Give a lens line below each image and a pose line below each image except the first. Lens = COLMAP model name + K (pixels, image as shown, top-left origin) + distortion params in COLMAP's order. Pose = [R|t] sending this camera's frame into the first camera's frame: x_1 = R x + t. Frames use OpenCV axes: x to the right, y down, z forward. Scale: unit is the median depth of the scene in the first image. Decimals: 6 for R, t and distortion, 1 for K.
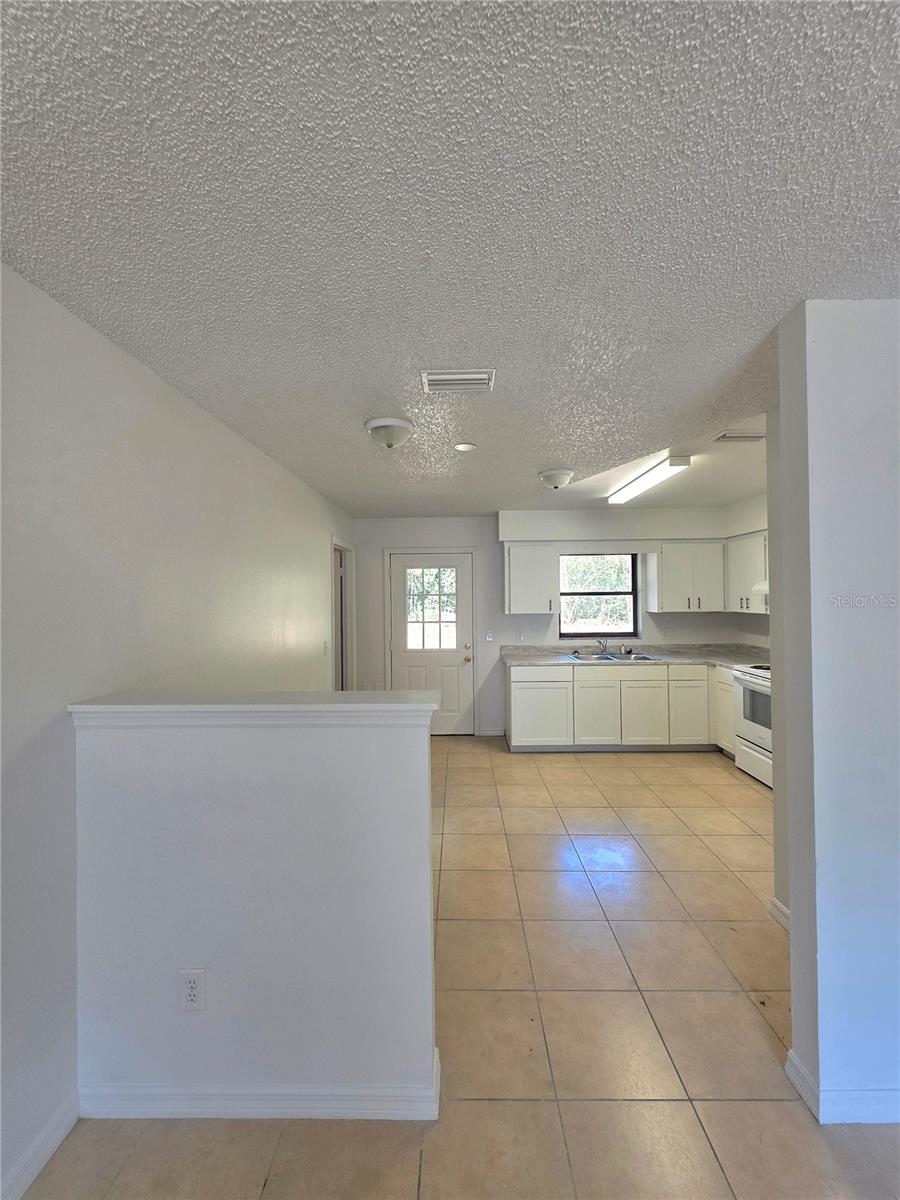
lens RADIAL K [[477.5, 0, 446.7], [0, 477.5, 592.8], [0, 0, 1]] dist [0.001298, 0.000071]
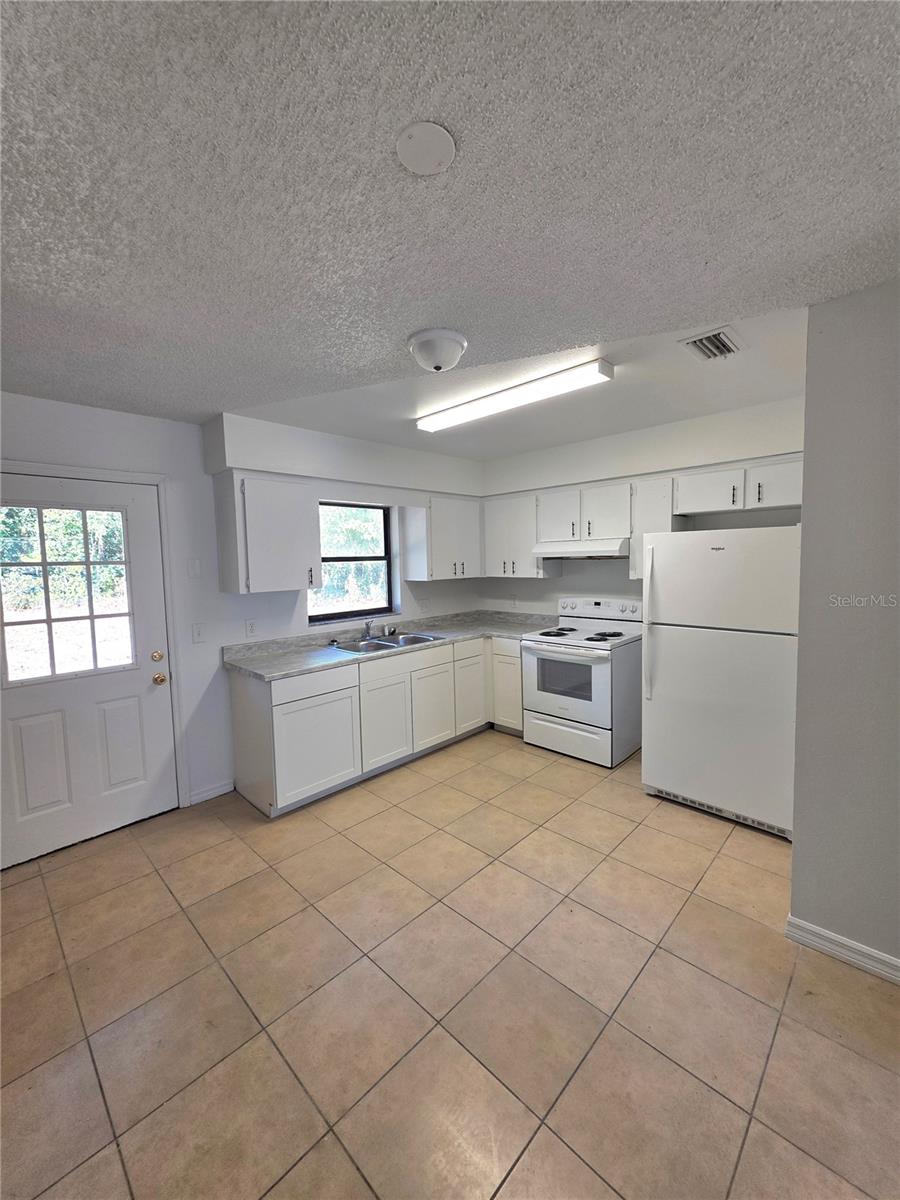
lens RADIAL K [[477.5, 0, 446.7], [0, 477.5, 592.8], [0, 0, 1]] dist [0.001298, 0.000071]
pose [[0.680983, -0.056602, 0.730109, -0.140304], [0.011848, 0.997729, 0.066298, 0.007533], [-0.732204, -0.036498, 0.680107, 0.424061]]
